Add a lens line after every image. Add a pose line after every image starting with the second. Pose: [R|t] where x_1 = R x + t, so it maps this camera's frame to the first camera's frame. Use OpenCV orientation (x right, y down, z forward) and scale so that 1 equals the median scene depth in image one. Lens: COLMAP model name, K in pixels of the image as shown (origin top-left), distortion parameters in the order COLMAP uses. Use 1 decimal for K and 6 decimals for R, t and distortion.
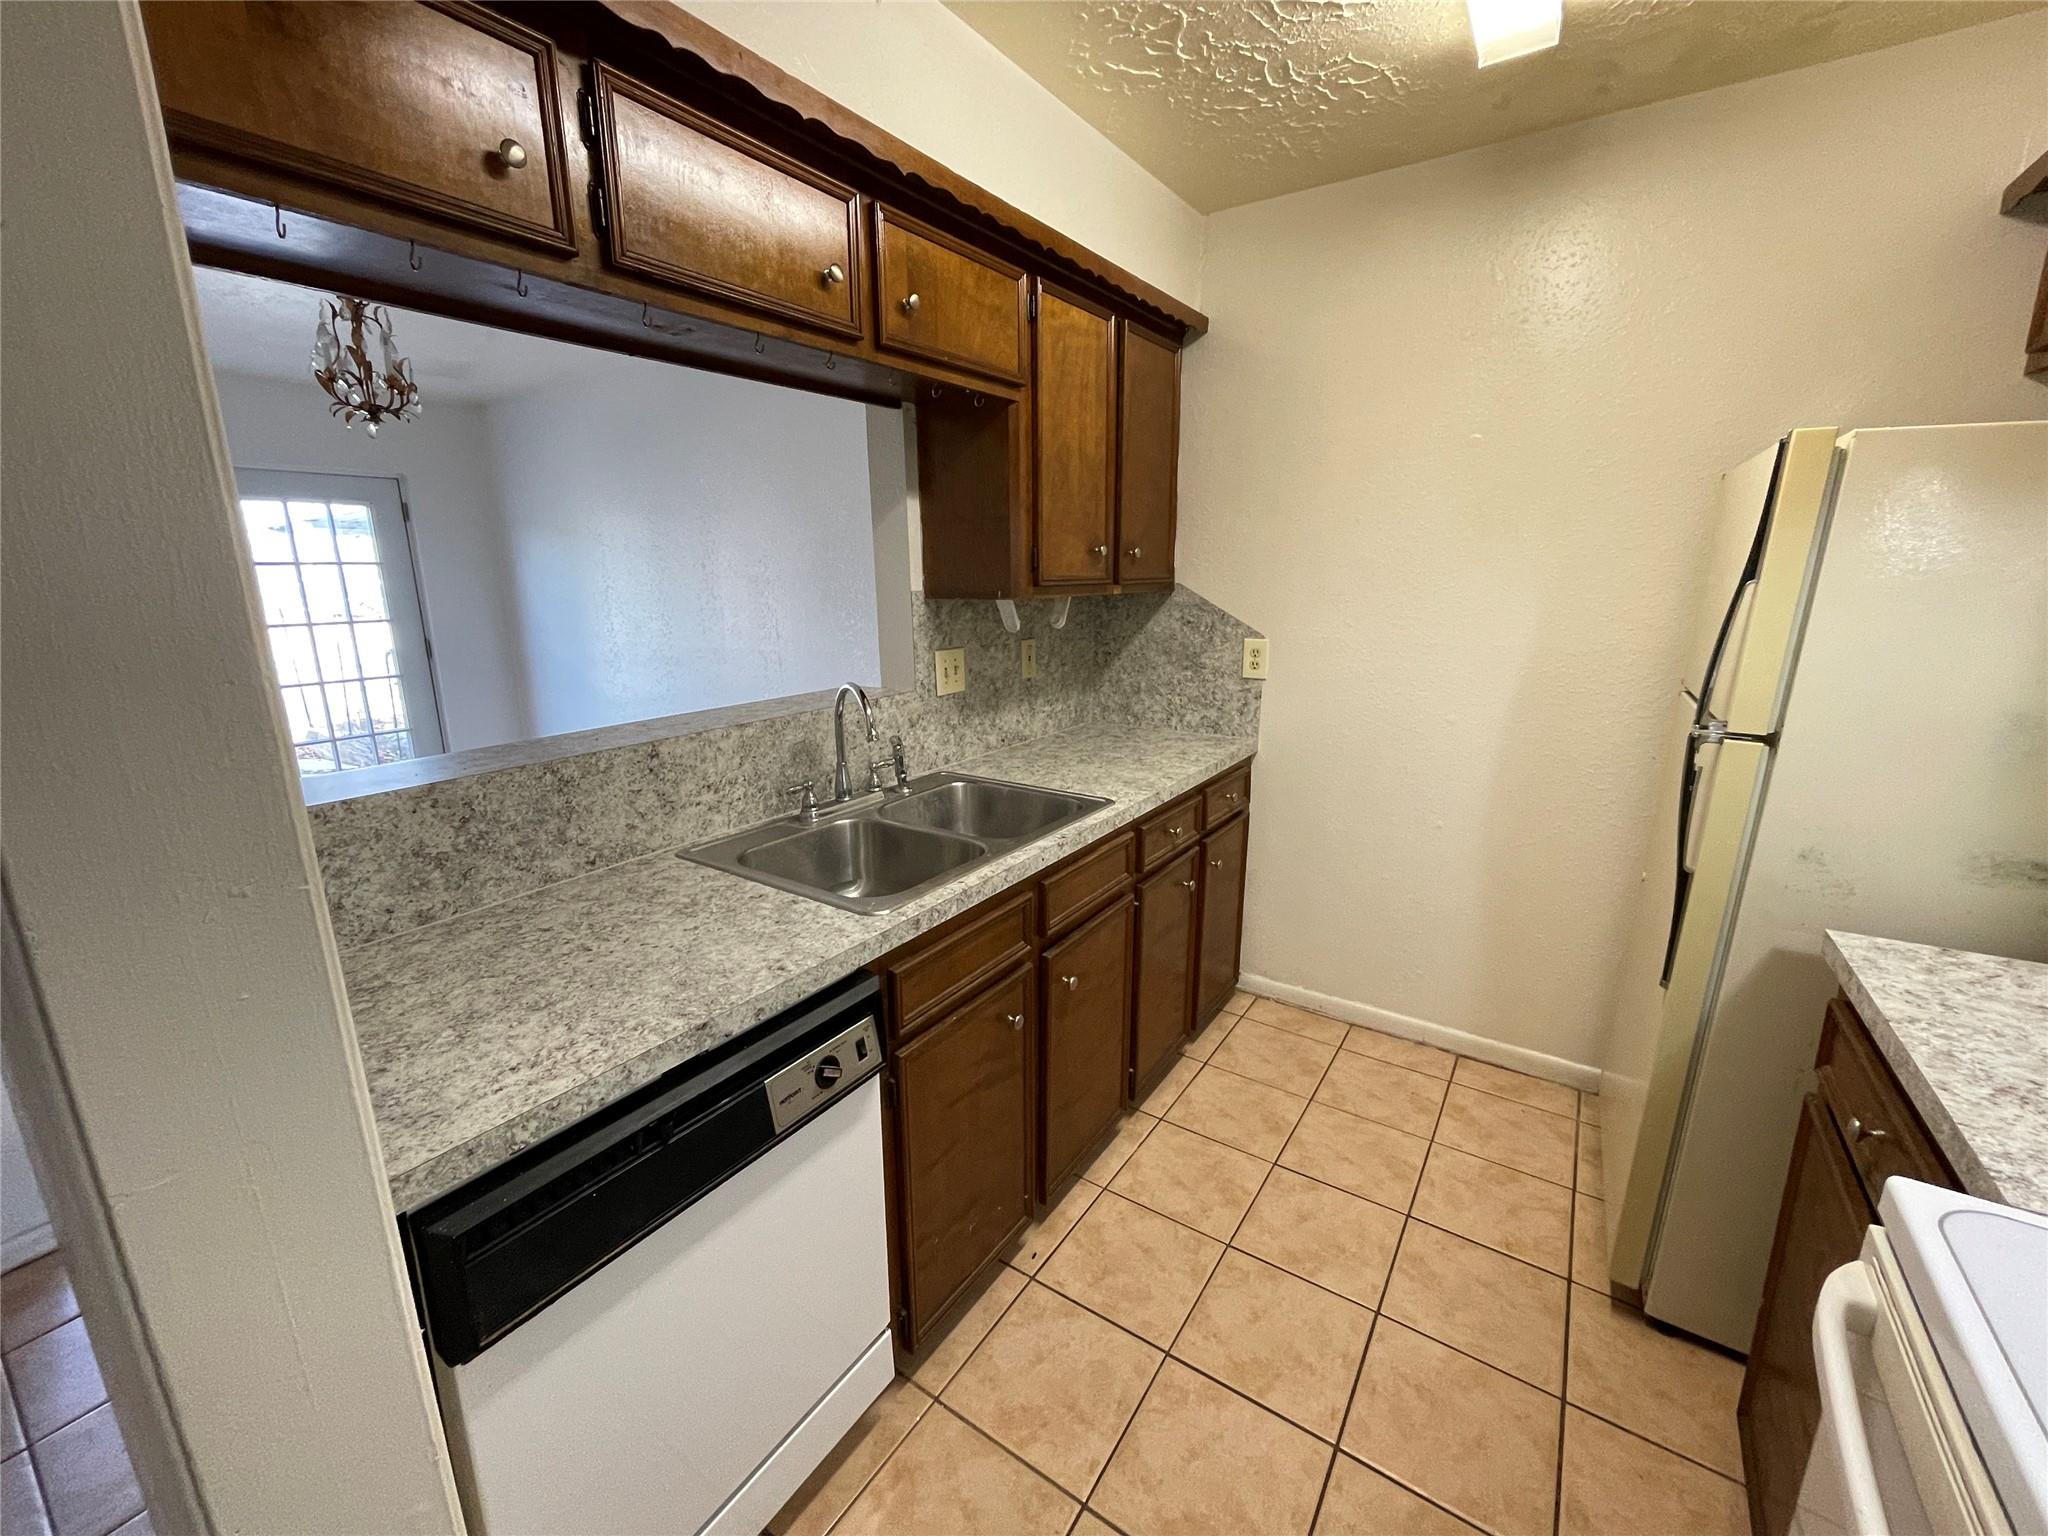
lens RADIAL K [[832.2, 0, 1025.6], [0, 832.2, 769.6], [0, 0, 1]] dist [-0.003086, 0.000741]
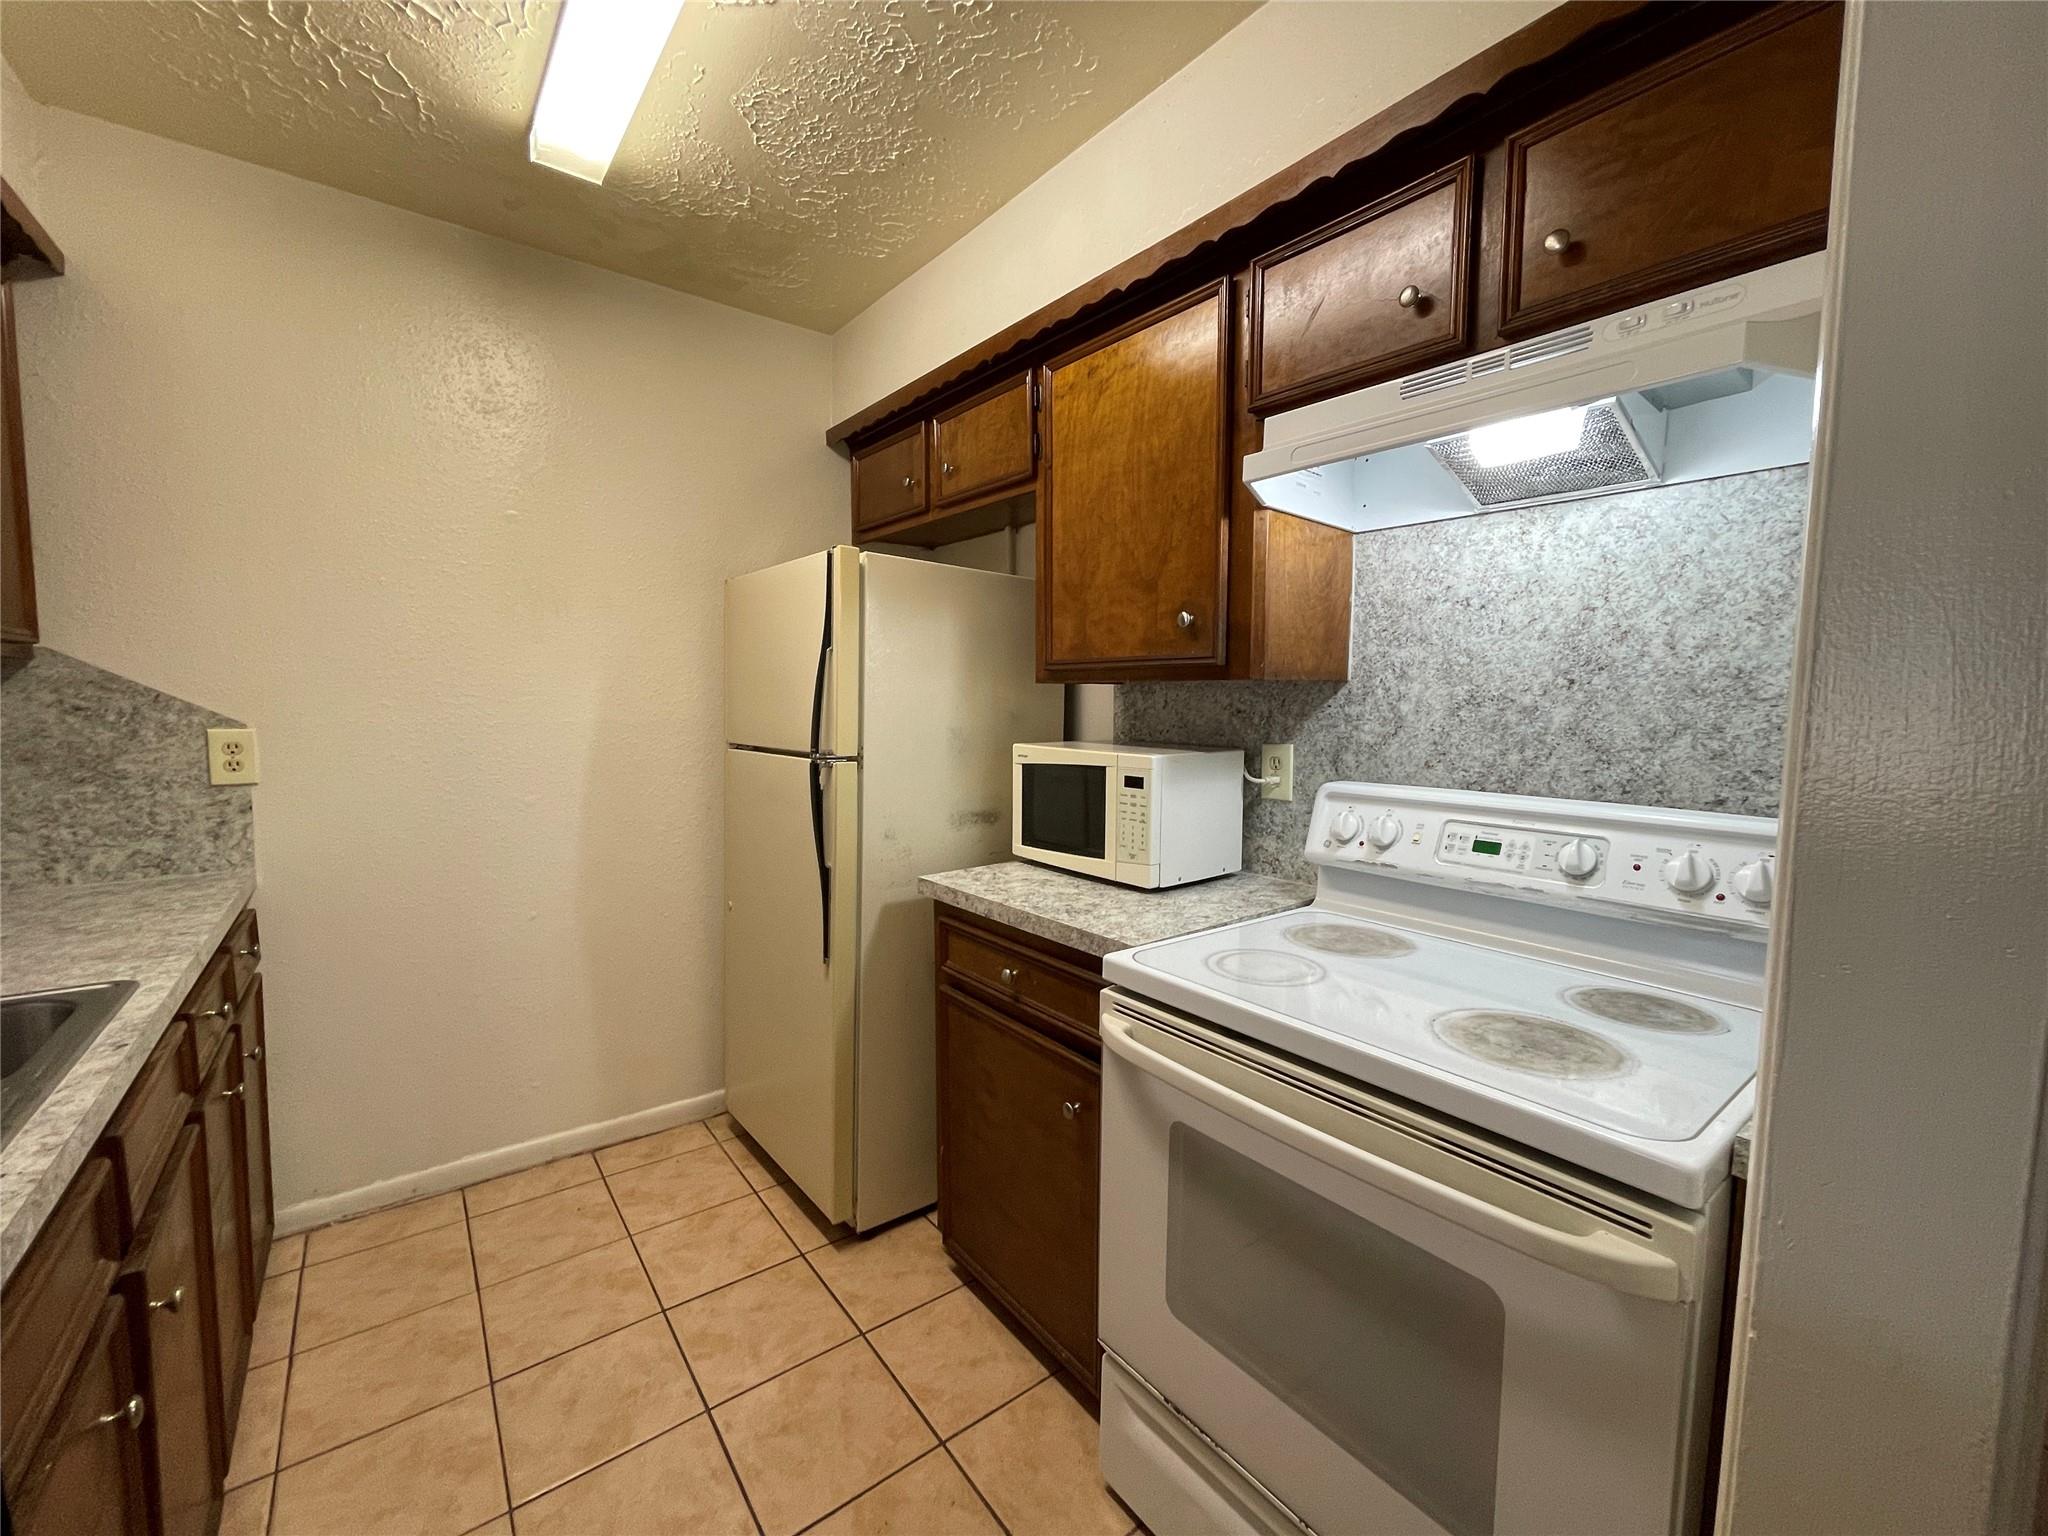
lens RADIAL K [[832.2, 0, 1025.6], [0, 832.2, 768.3], [0, 0, 1]] dist [-0.003086, 0.000741]
pose [[0.309591, -0.072852, 0.948075, -0.198252], [0.213243, 0.976984, 0.005440, 0.017911], [-0.926650, 0.200487, 0.318001, 0.159043]]
